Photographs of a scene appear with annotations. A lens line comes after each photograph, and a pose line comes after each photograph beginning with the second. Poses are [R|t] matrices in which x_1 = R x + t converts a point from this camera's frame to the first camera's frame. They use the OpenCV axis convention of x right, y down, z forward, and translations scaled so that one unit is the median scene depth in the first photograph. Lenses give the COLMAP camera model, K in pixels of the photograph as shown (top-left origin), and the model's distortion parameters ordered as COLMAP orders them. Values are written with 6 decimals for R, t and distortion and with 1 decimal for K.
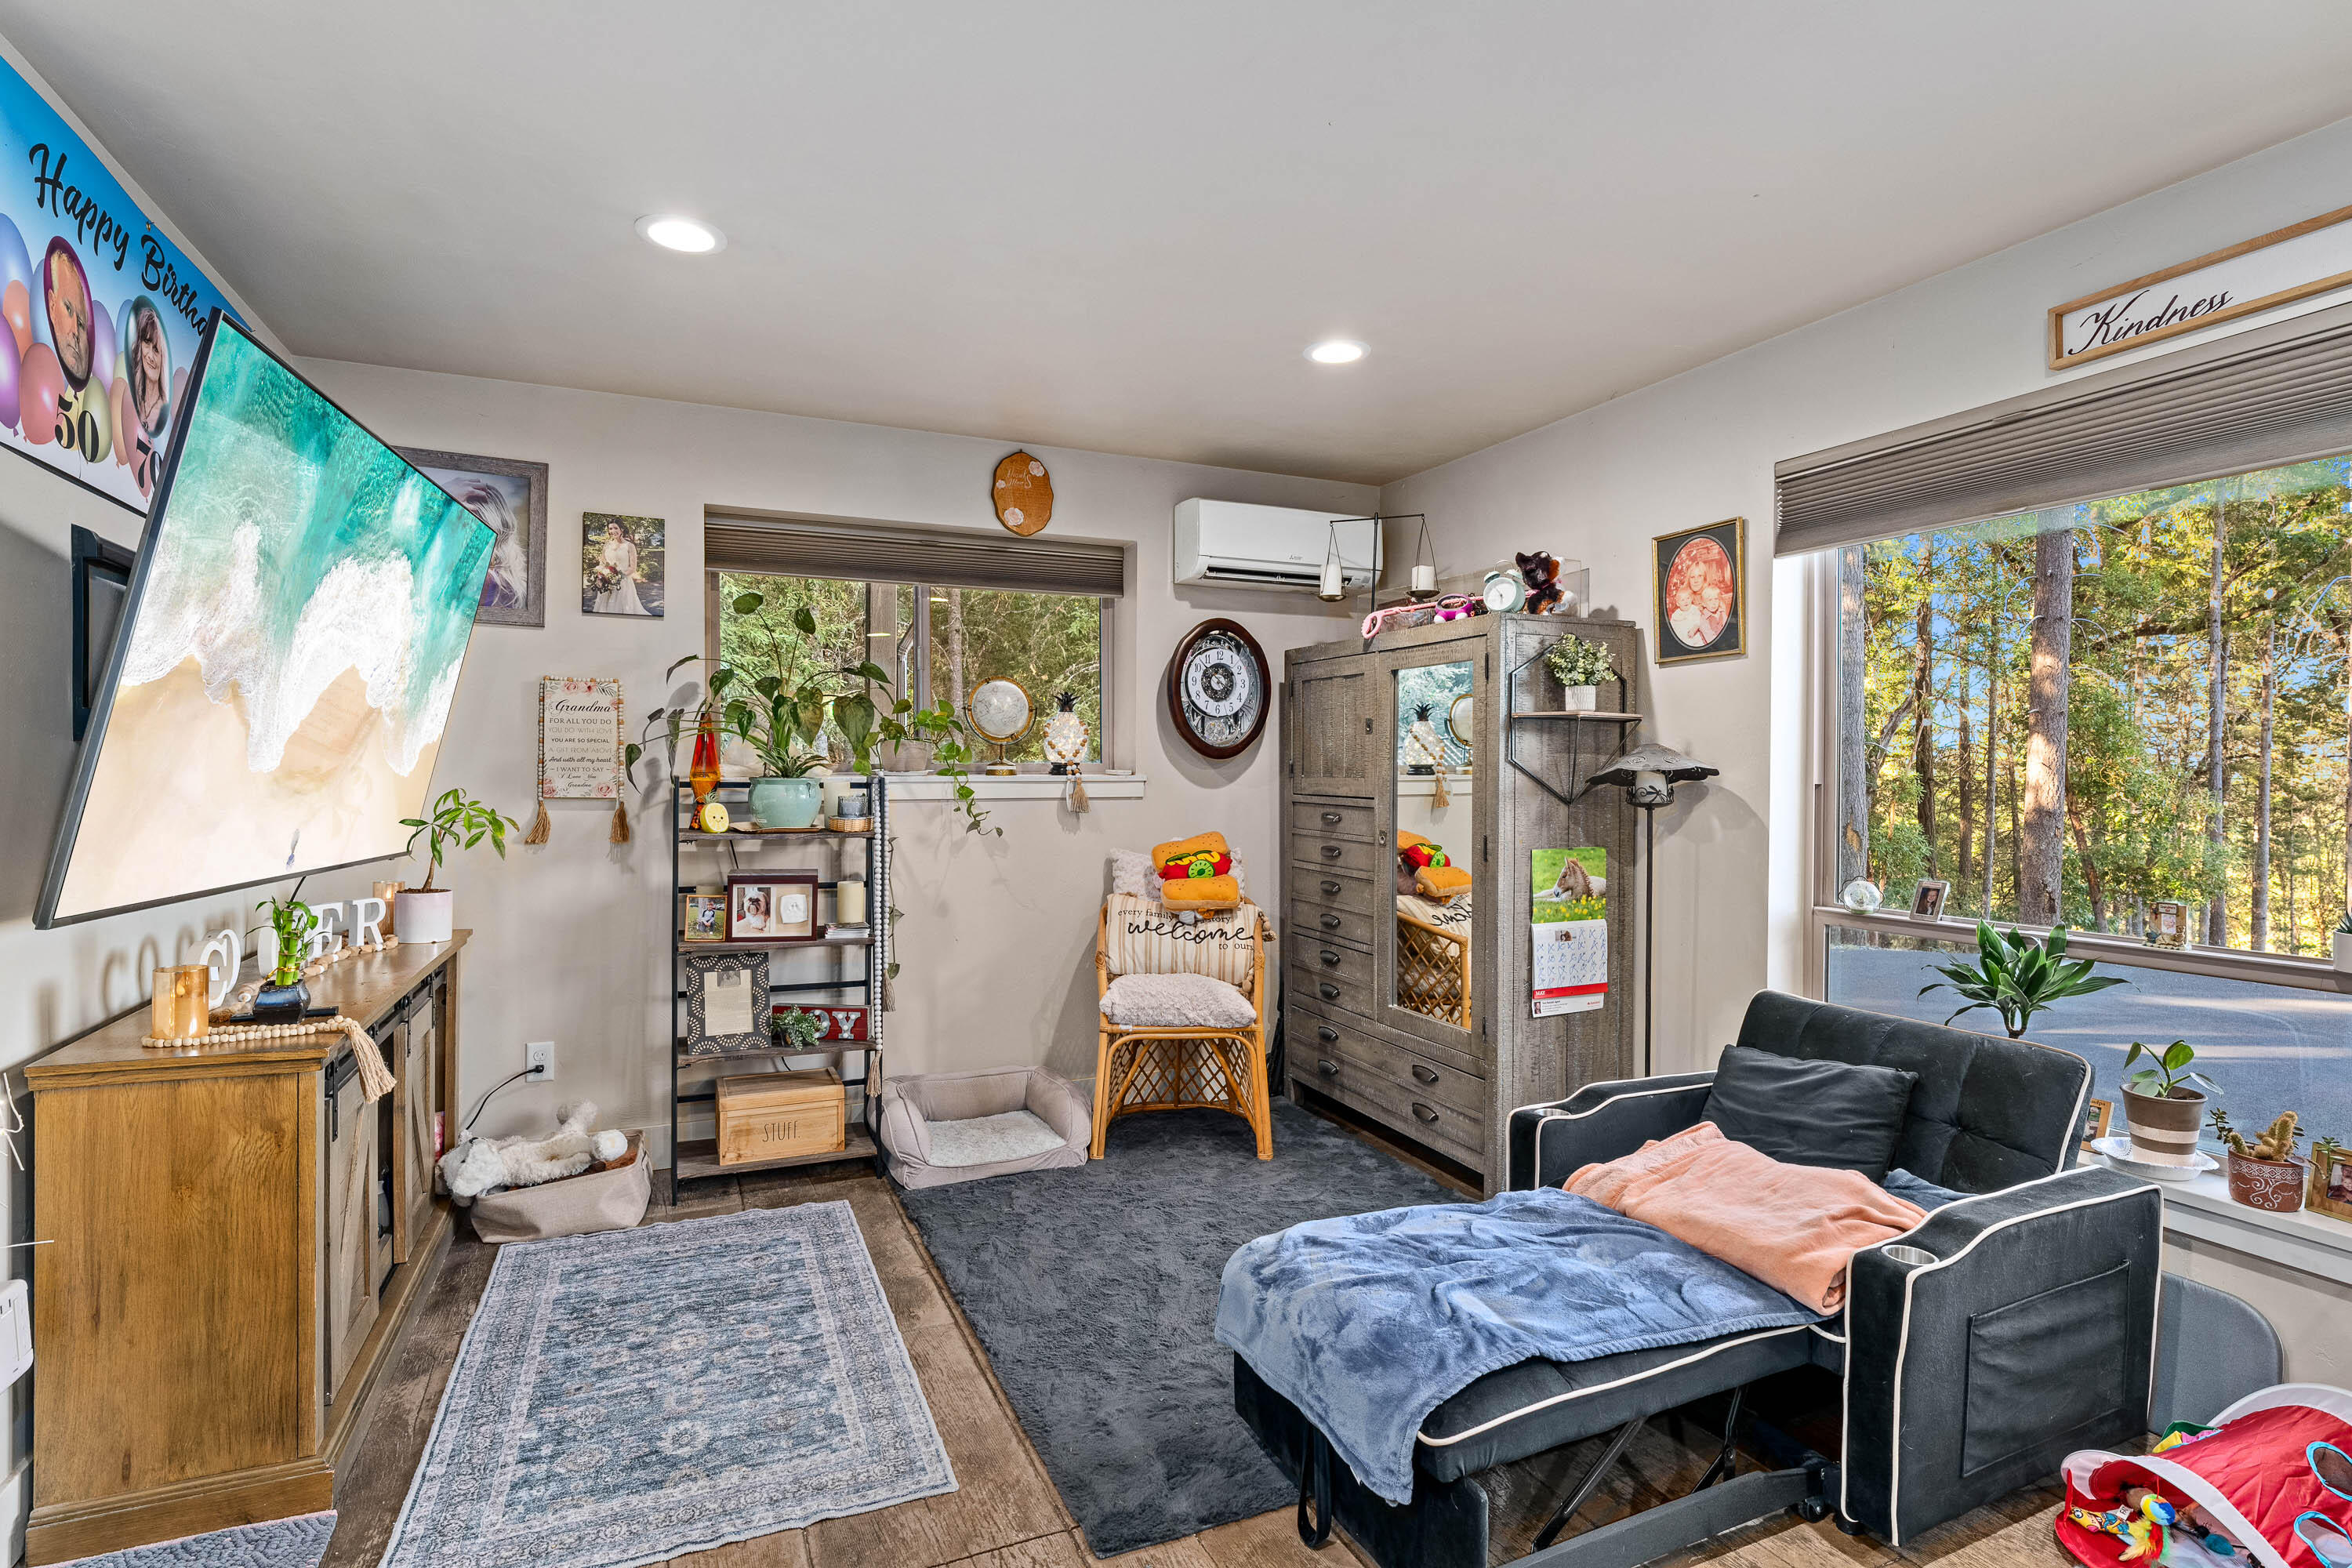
lens RADIAL K [[1152.4, 0, 1155.7], [0, 1152.4, 781.2], [0, 0, 1]] dist [0.002697, -0.000936]
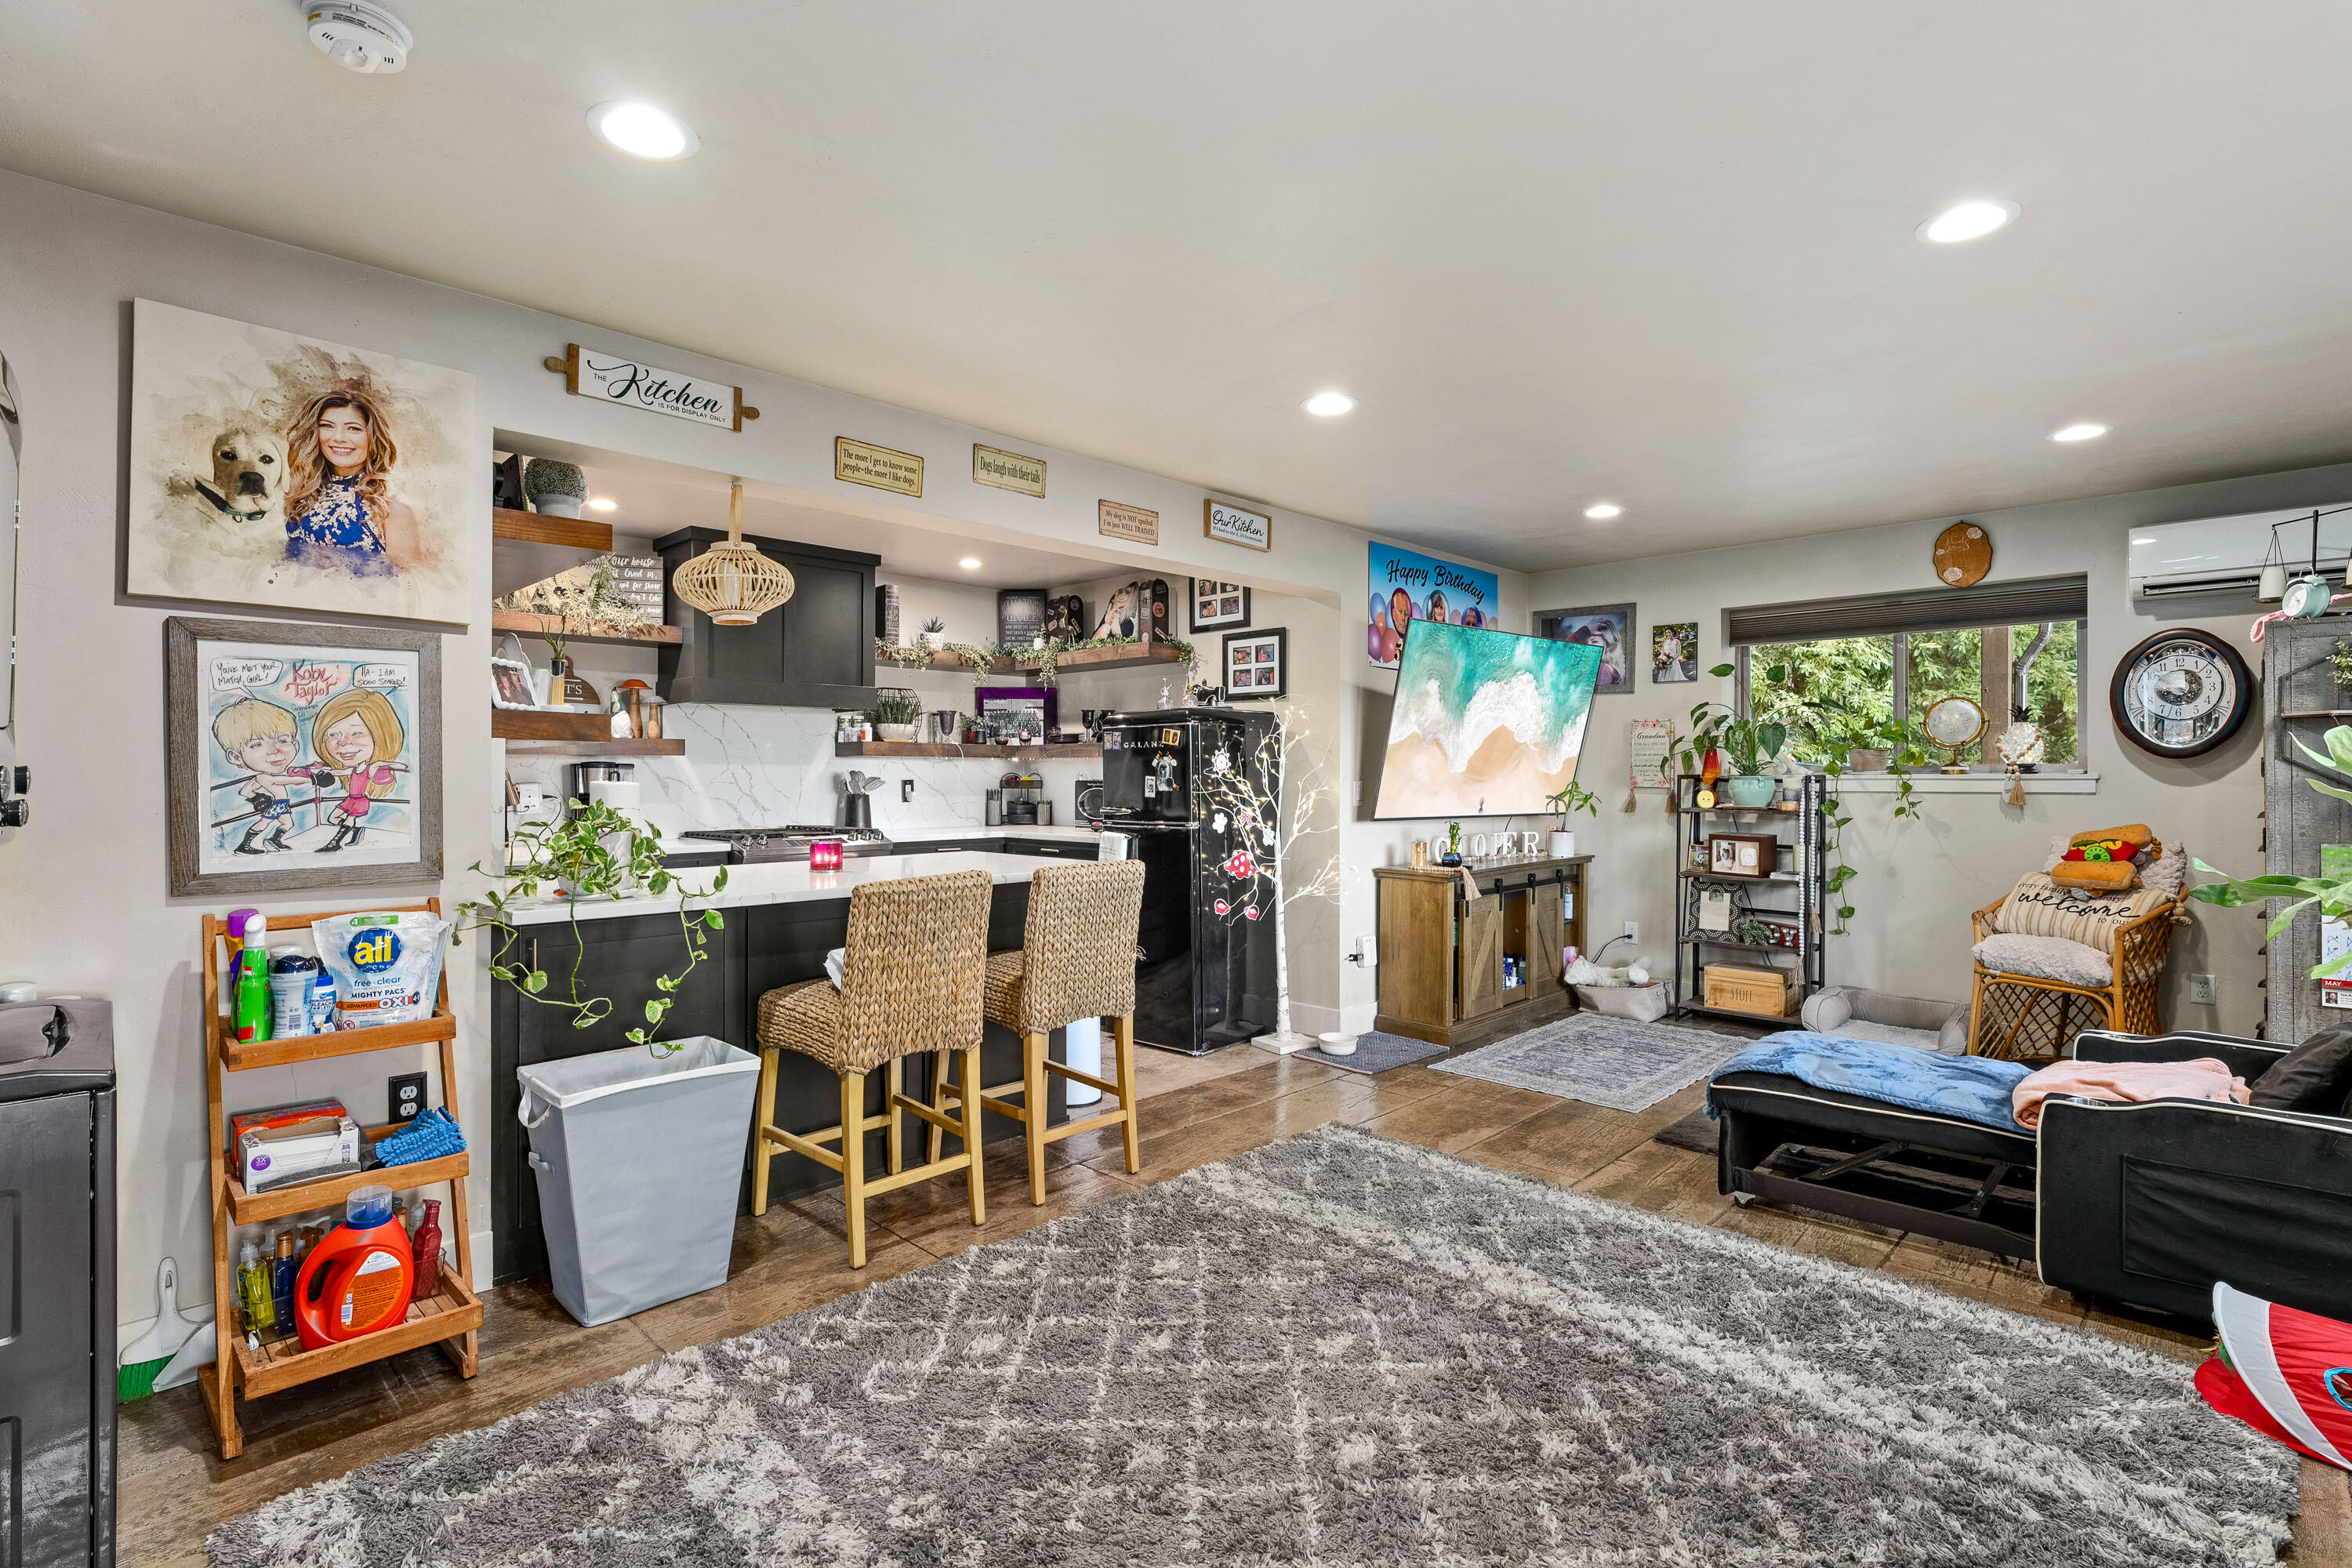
lens RADIAL K [[1029.5, 0, 1157.8], [0, 1029.5, 779.8], [0, 0, 1]] dist [-0.000578, -0.000164]
pose [[0.351897, 0.002654, -0.936035, 0.712039], [-0.008133, 0.999967, -0.000222, 0.009640], [0.936003, 0.007691, 0.351907, -0.264790]]
